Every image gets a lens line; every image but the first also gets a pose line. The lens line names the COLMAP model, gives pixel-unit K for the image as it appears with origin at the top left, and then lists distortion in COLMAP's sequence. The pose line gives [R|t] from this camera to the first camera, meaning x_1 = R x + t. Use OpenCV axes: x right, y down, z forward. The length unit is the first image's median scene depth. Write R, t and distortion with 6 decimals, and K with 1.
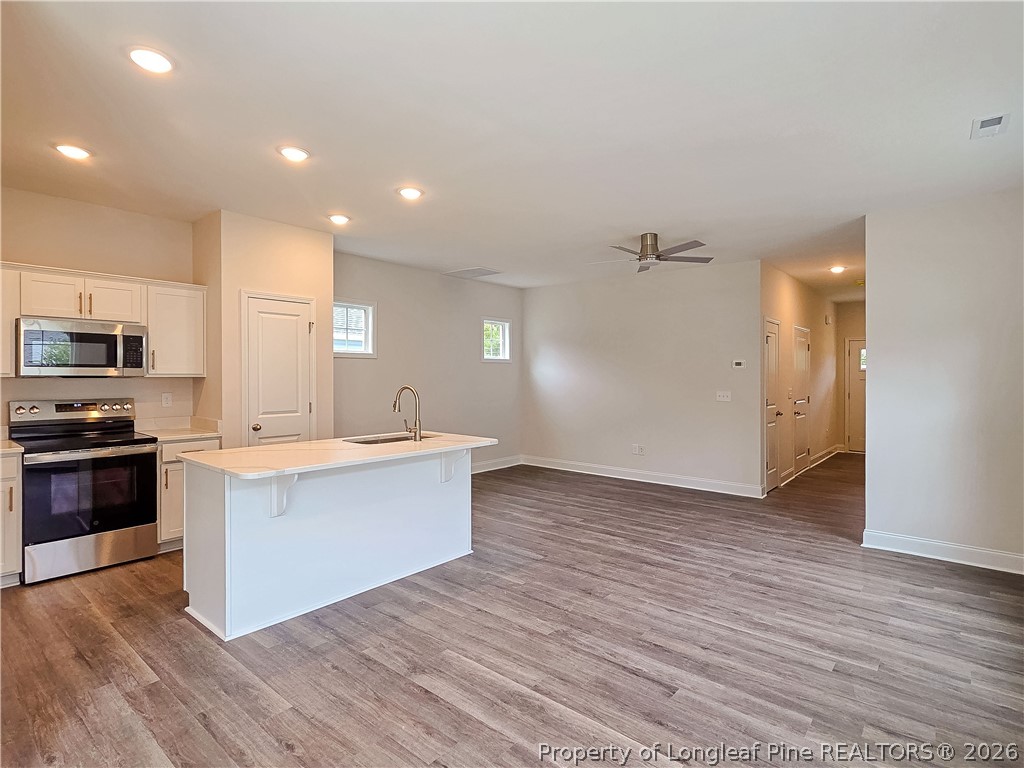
lens RADIAL K [[530.6, 0, 511.8], [0, 530.6, 373.5], [0, 0, 1]] dist [0.001558, -0.001524]
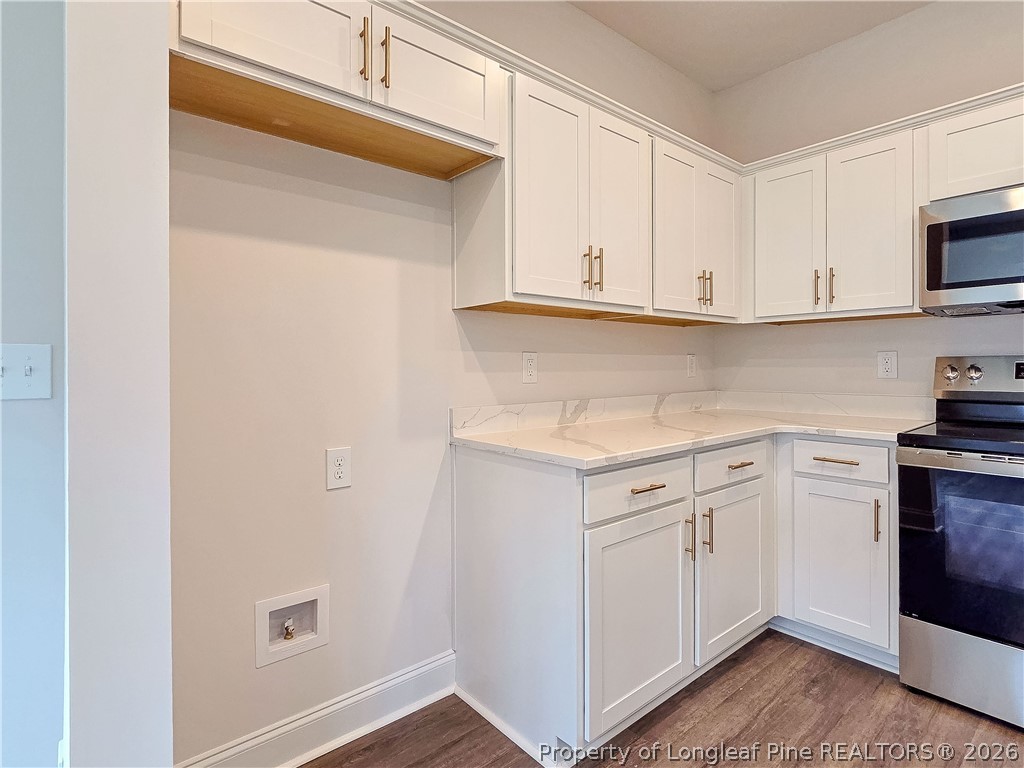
lens RADIAL K [[536.0, 0, 512.0], [0, 536.0, 384.0], [0, 0, 1]] dist [0.002648, -0.000147]
pose [[-0.159890, 0.029495, -0.986694, -0.252241], [0.007354, 0.999561, 0.028688, 0.056755], [0.987107, -0.002670, -0.160037, 0.571662]]
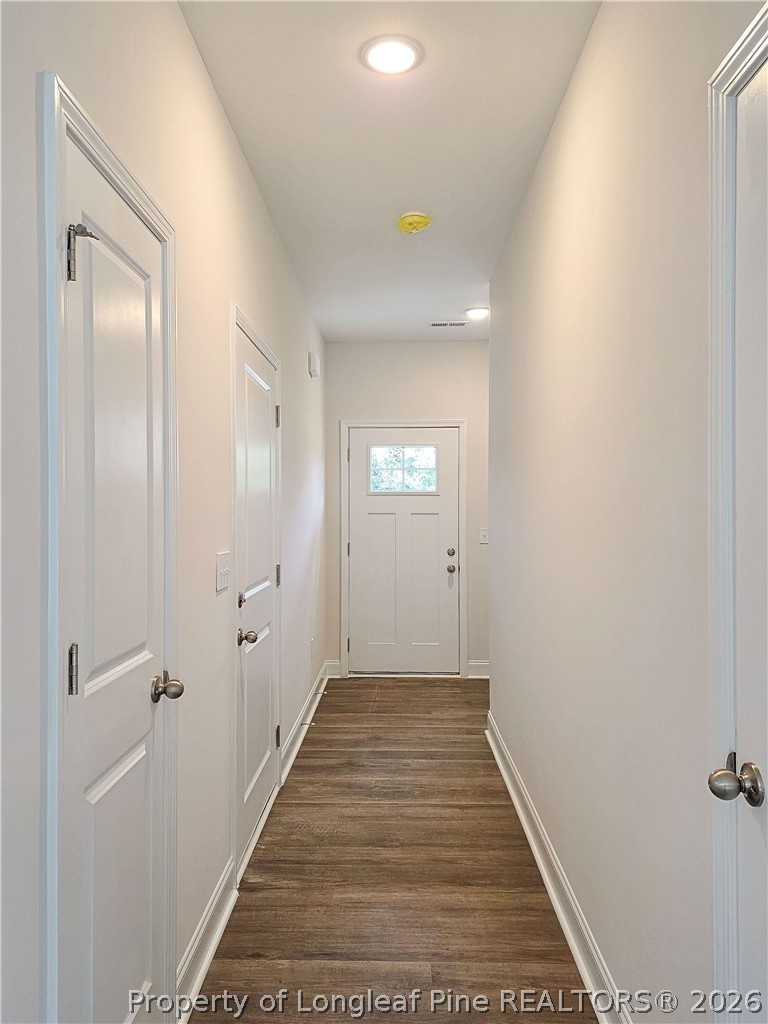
lens RADIAL K [[711.9, 0, 384.0], [0, 711.9, 512.0], [0, 0, 1]] dist [0.000968, -0.000939]
pose [[0.773068, -0.007267, 0.634281, 0.644874], [0.002195, 0.999959, 0.008781, 0.013335], [-0.634319, -0.005396, 0.773052, 1.201604]]
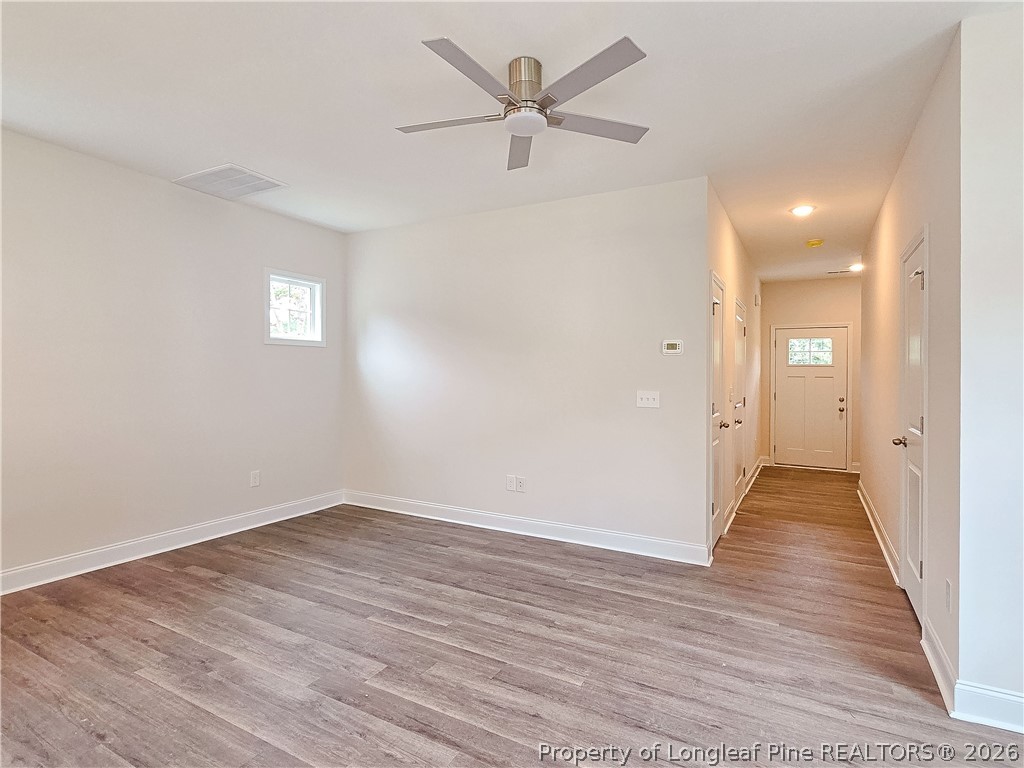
lens RADIAL K [[530.6, 0, 511.8], [0, 530.6, 373.5], [0, 0, 1]] dist [0.001558, -0.001524]
pose [[0.981057, 0.004812, 0.193660, 0.191231], [-0.004903, 0.999988, -0.000007, 0.021376], [-0.193658, -0.000943, 0.981069, 0.653264]]
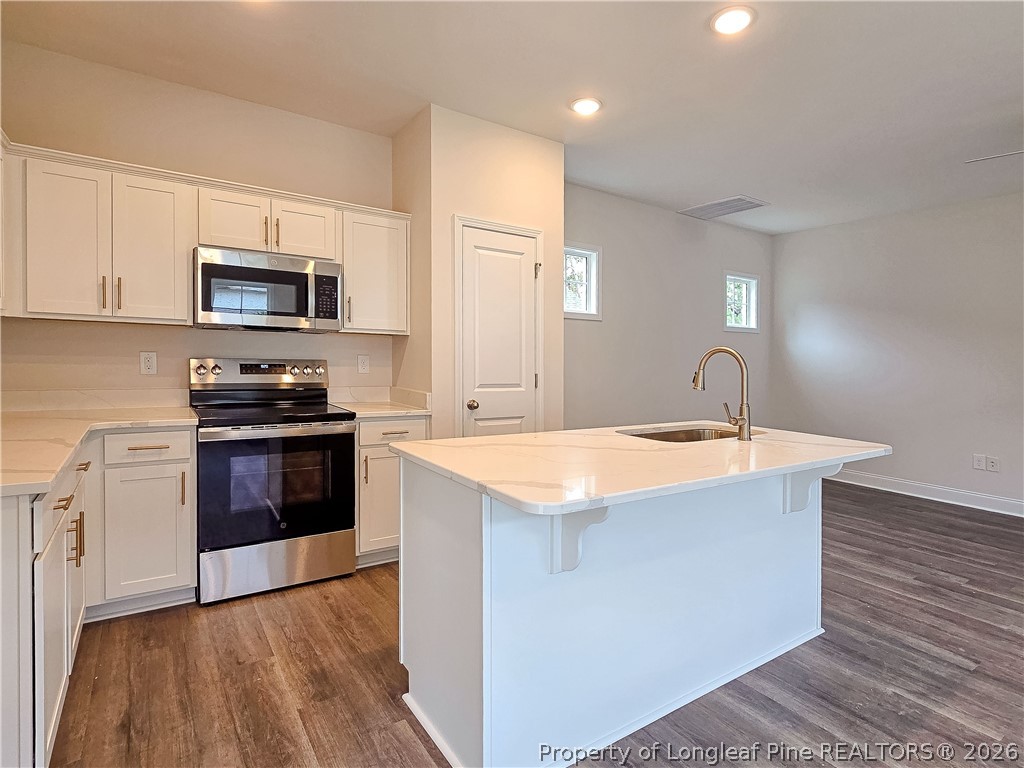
lens RADIAL K [[536.0, 0, 512.0], [0, 536.0, 384.0], [0, 0, 1]] dist [0.002648, -0.000147]
pose [[0.961214, 0.033890, -0.273712, -0.249192], [-0.020050, 0.998382, 0.053207, 0.035971], [0.275073, -0.045656, 0.960339, 0.337953]]
